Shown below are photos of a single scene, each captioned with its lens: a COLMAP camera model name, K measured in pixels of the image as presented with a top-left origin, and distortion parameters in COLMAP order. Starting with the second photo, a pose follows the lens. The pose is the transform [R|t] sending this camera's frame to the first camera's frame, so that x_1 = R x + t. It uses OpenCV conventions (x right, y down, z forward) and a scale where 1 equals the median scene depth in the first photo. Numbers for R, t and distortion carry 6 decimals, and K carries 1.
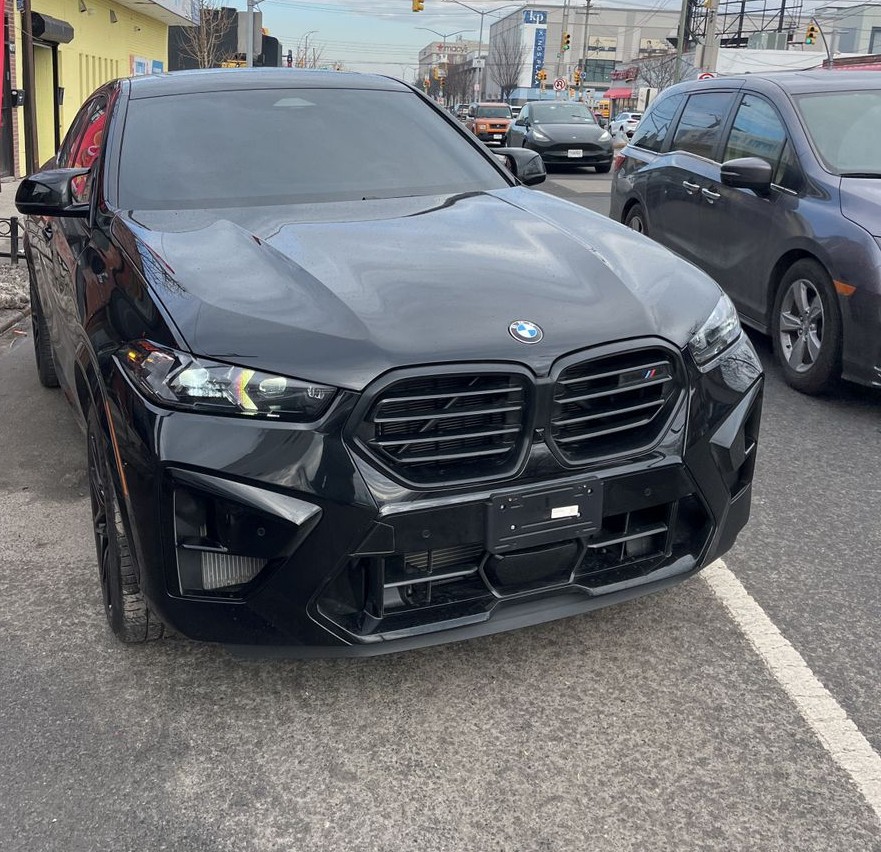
lens RADIAL K [[1014.3, 0, 440.5], [0, 1014.3, 426.0], [0, 0, 1]] dist [0.033284, -0.025522]
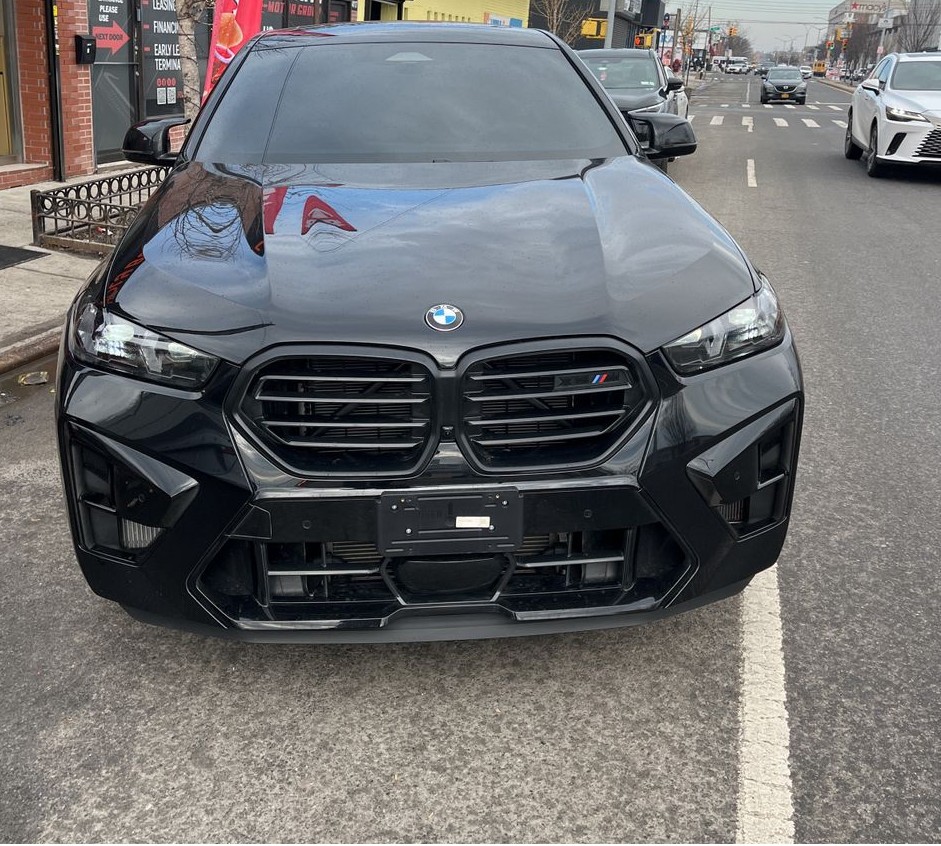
lens RADIAL K [[1033.1, 0, 470.5], [0, 1033.1, 423.0], [0, 0, 1]] dist [0.038688, -0.028925]
pose [[0.952607, 0.118450, -0.280194, 0.359519], [-0.111047, 0.992918, 0.042208, -0.039796], [0.283210, -0.009093, 0.959015, 0.125041]]
